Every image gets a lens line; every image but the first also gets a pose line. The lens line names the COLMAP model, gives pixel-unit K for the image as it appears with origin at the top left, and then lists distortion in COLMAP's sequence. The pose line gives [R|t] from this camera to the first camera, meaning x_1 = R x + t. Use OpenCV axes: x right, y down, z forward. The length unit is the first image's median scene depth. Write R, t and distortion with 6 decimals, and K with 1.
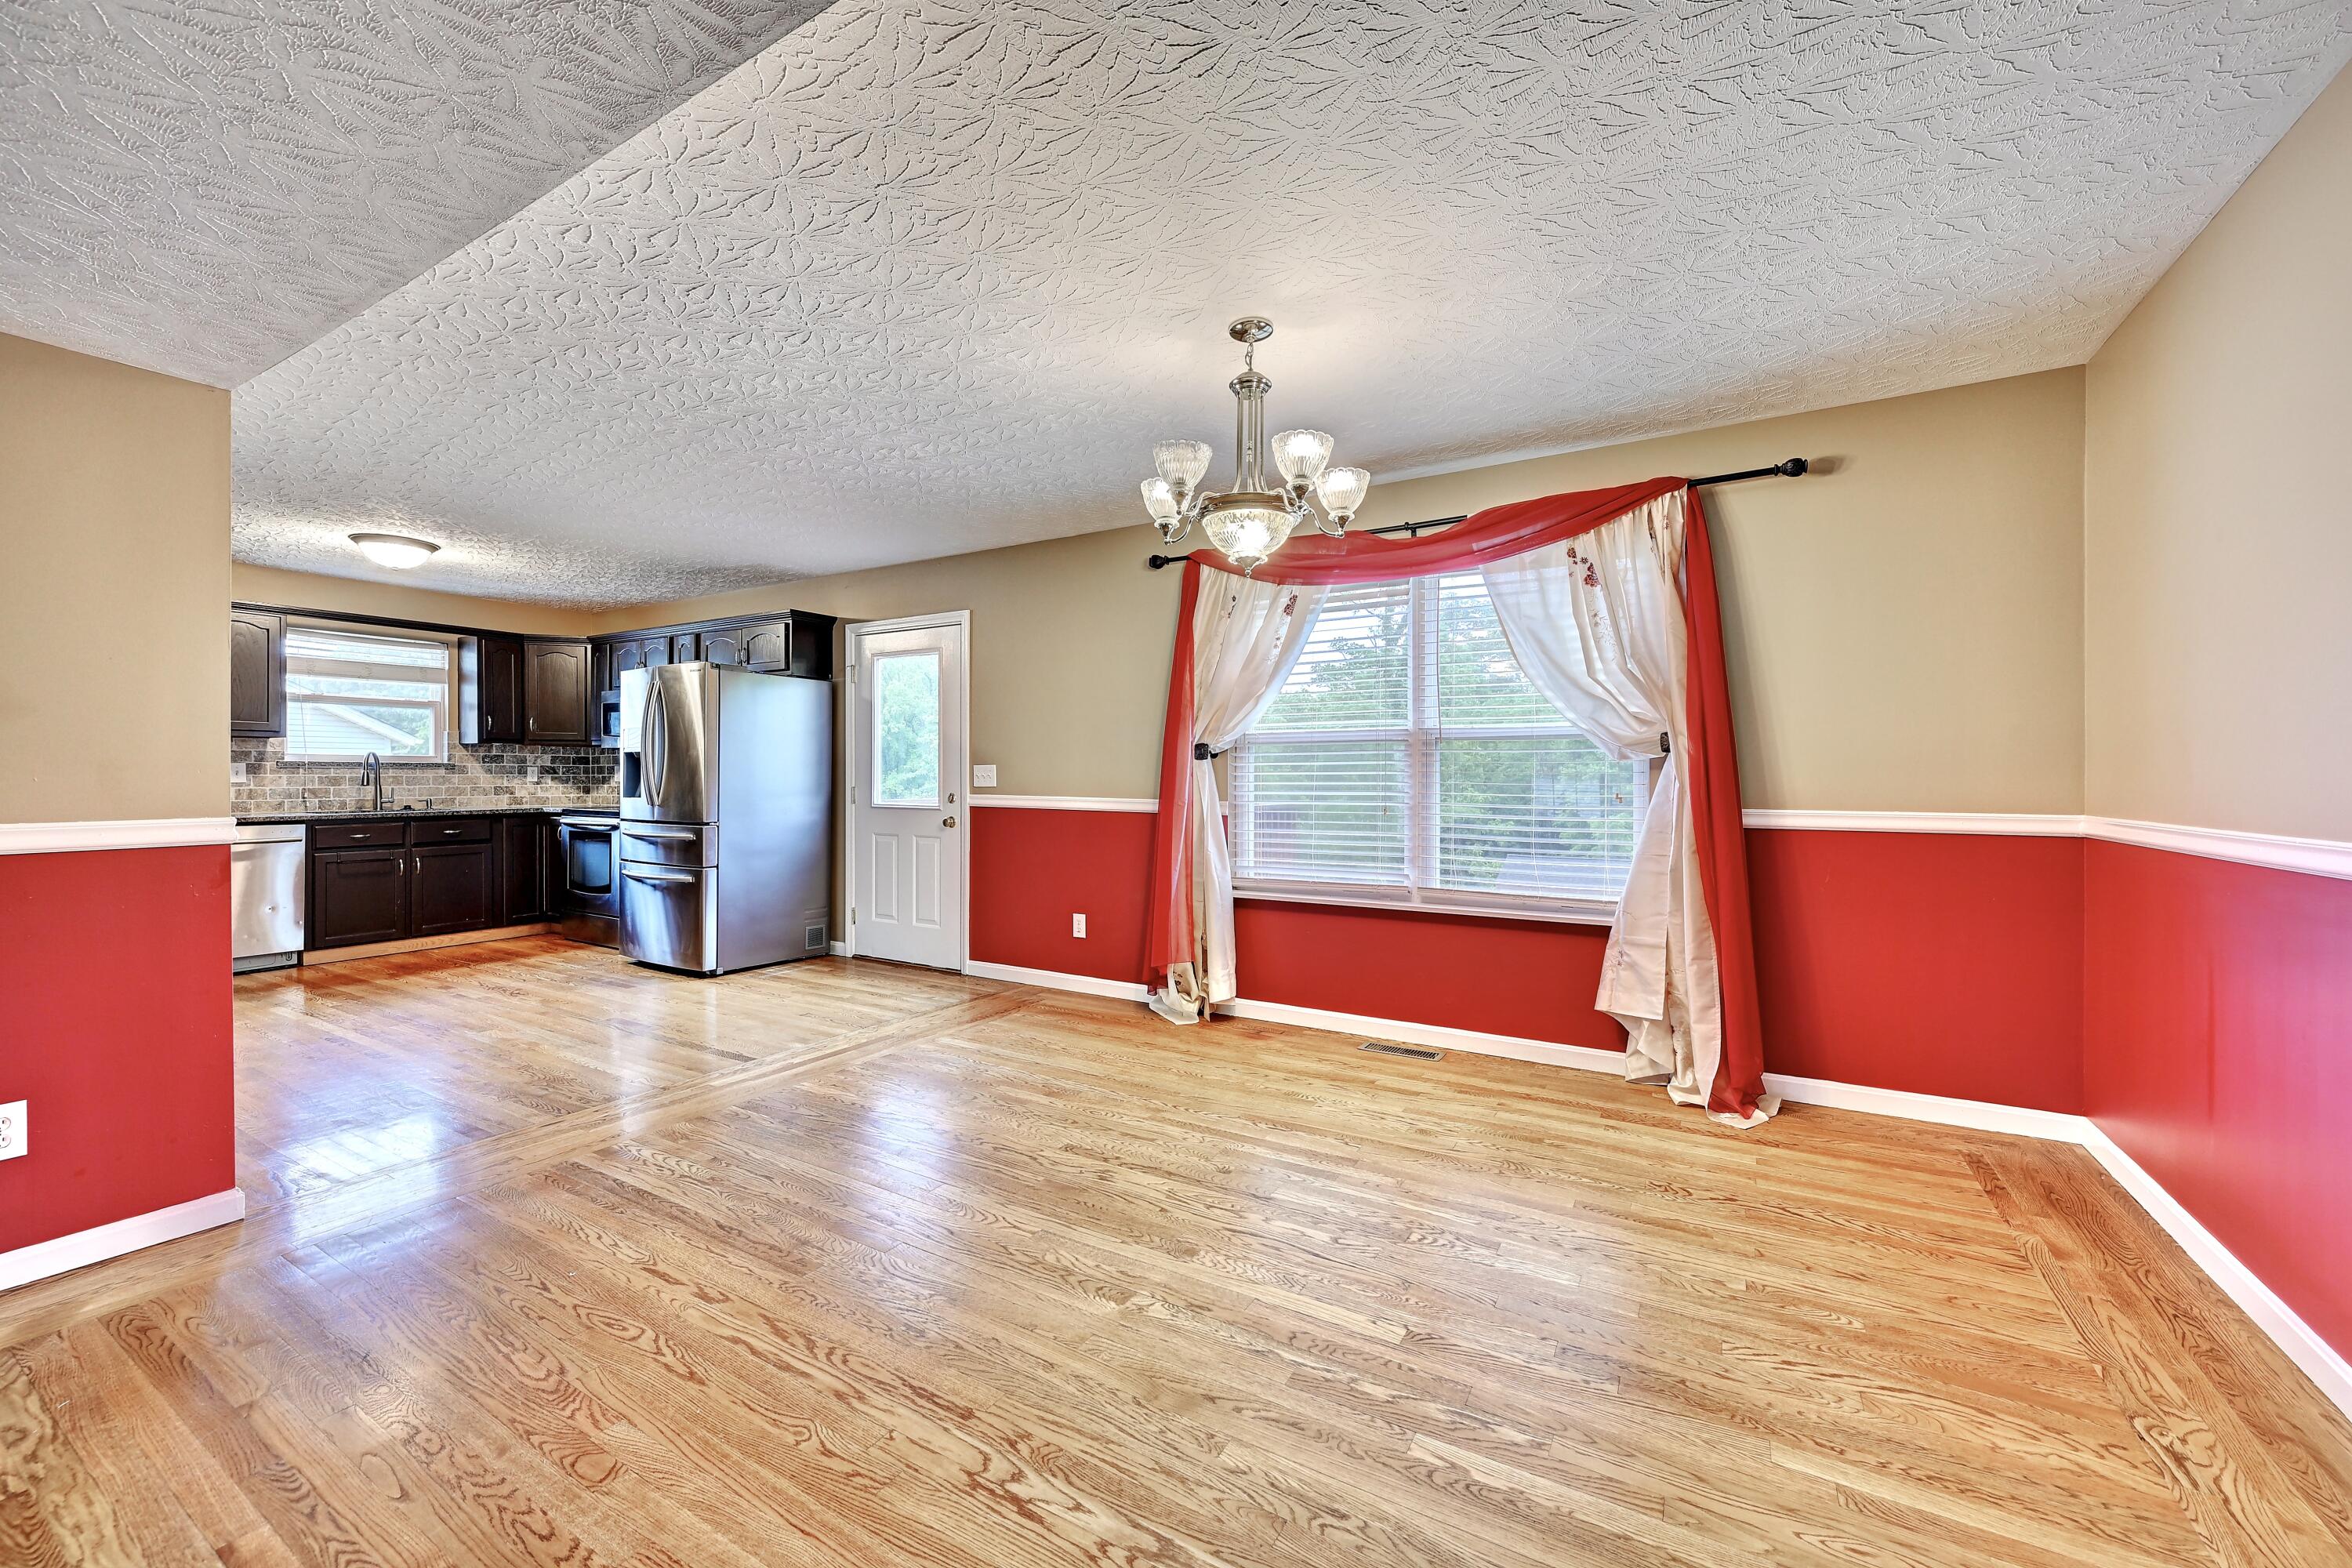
lens RADIAL K [[918.5, 0, 1176.9], [0, 918.5, 780.0], [0, 0, 1]] dist [-0.000848, 0.000062]
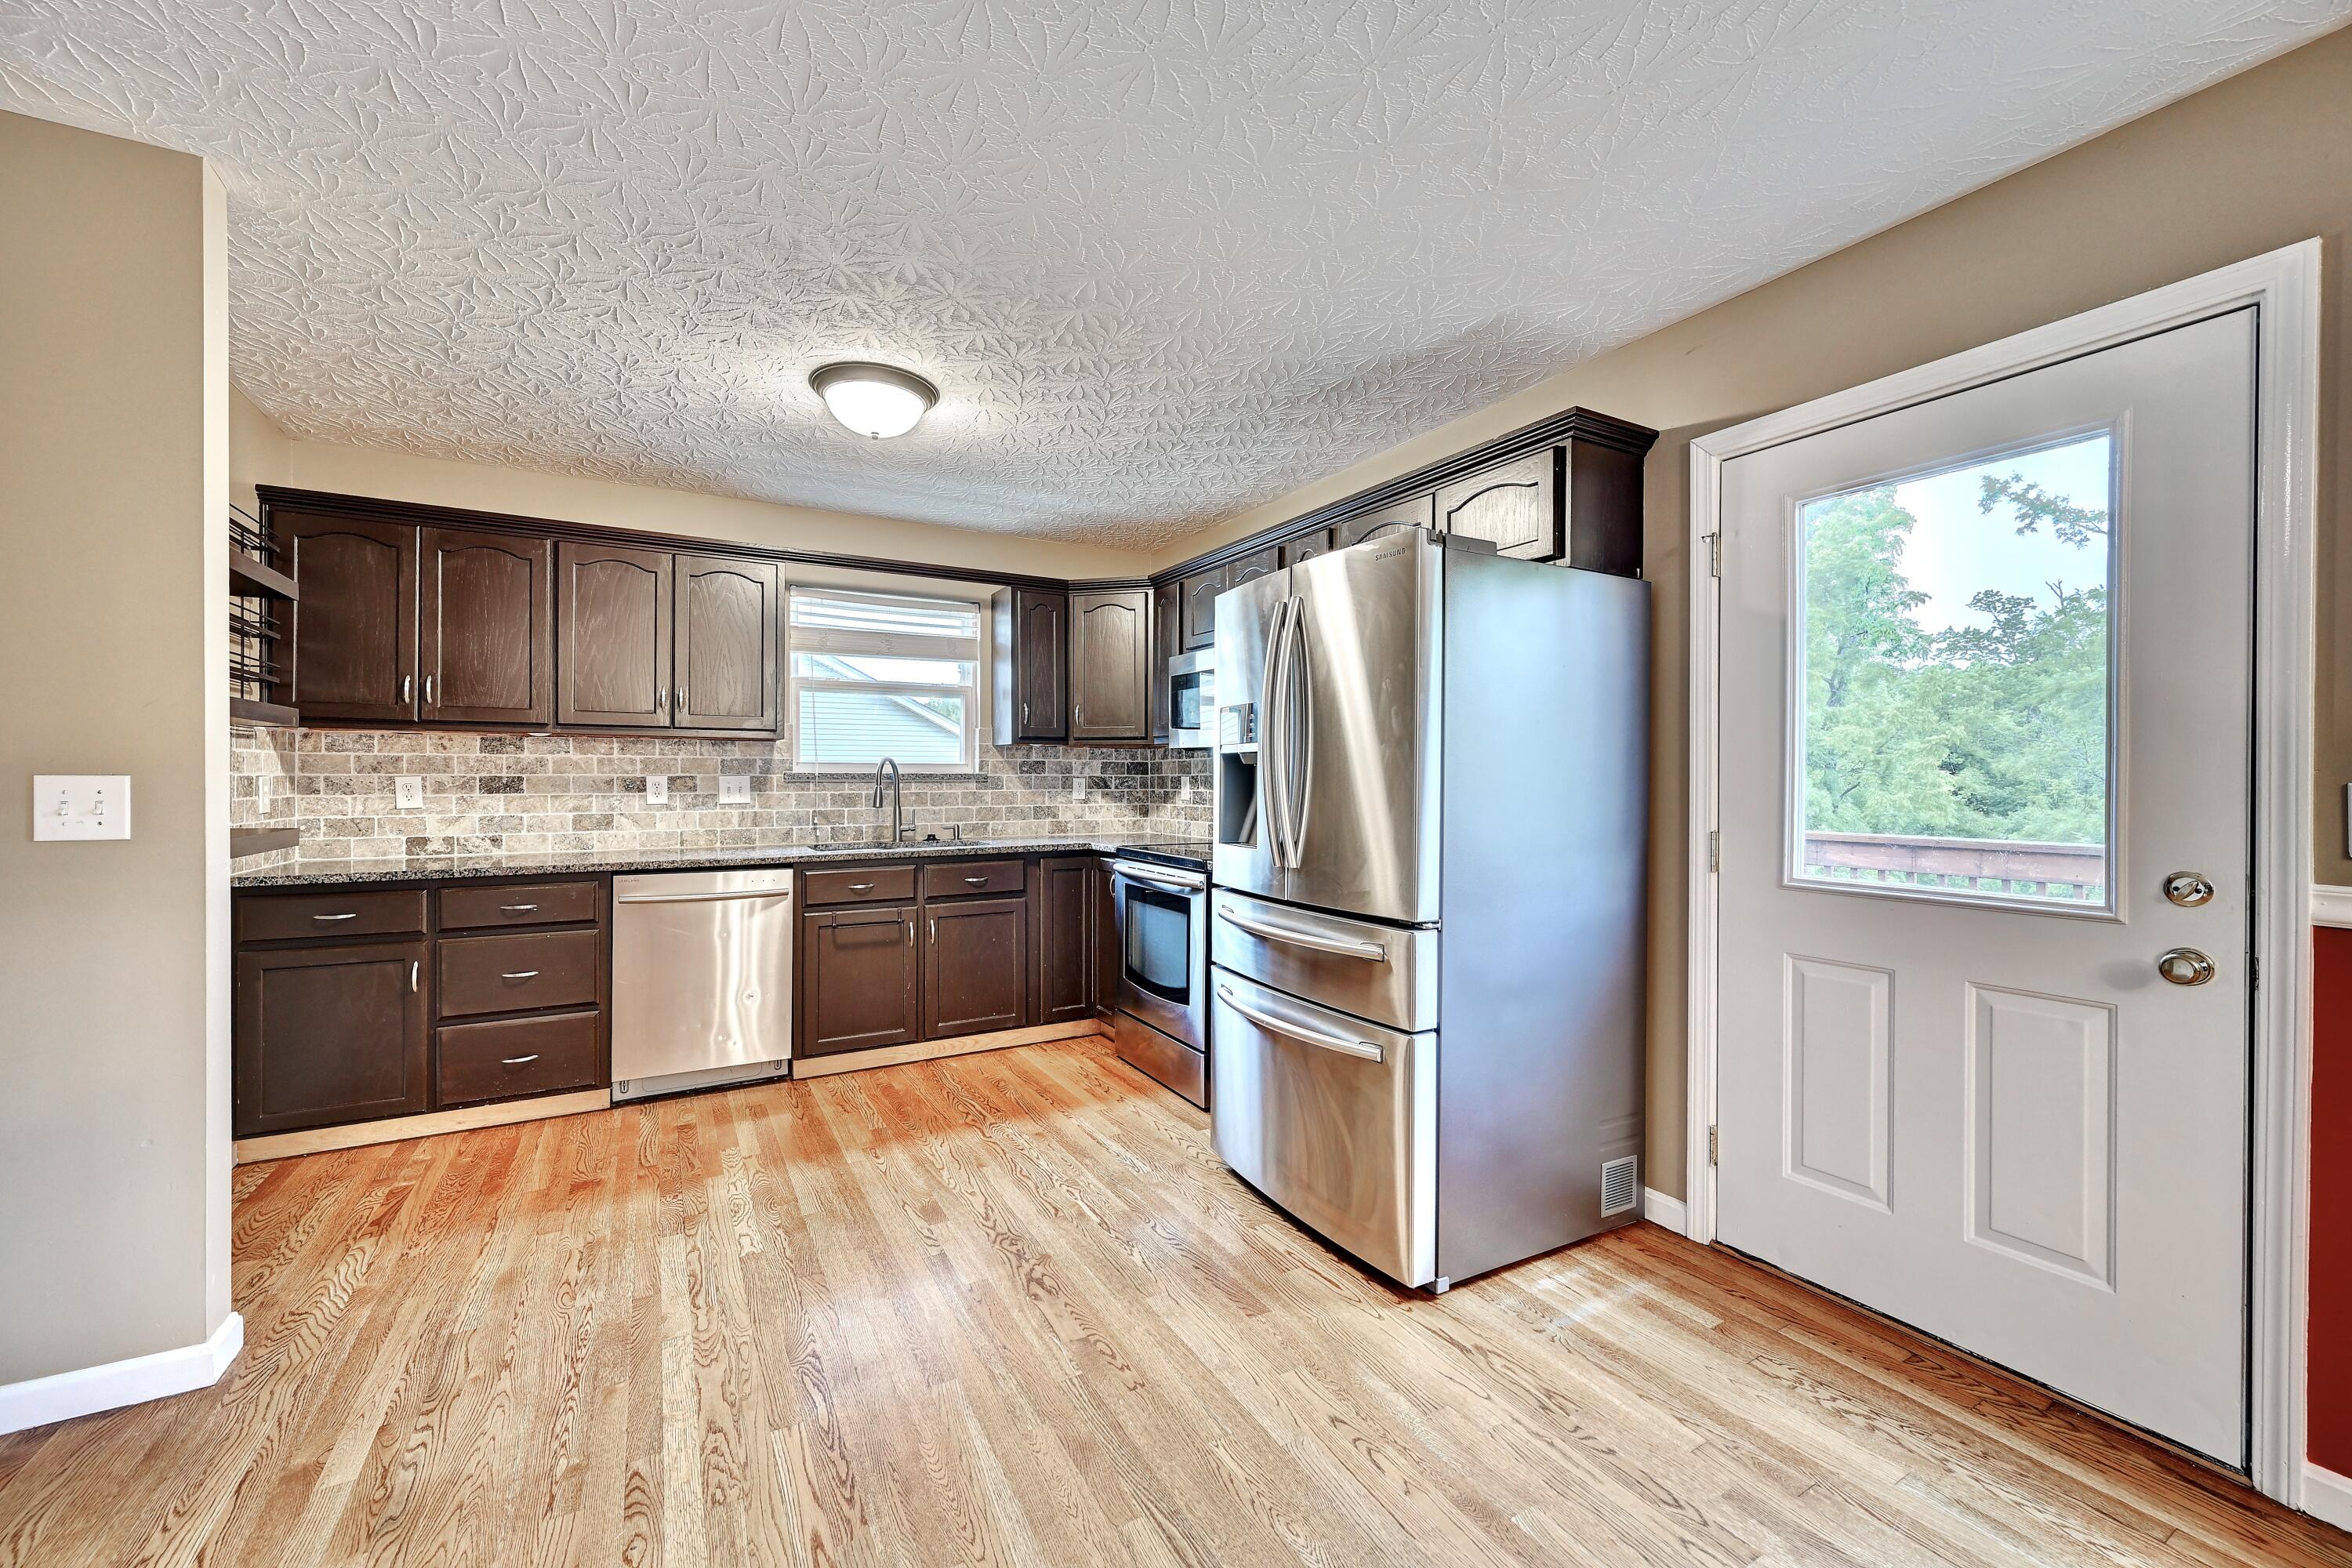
lens RADIAL K [[918.5, 0, 1178.4], [0, 918.5, 778.5], [0, 0, 1]] dist [-0.000848, 0.000062]
pose [[0.870179, -0.000300, -0.492736, -0.470666], [-0.001529, 0.999993, -0.003310, -0.019017], [0.492734, 0.003633, 0.870172, 0.691405]]
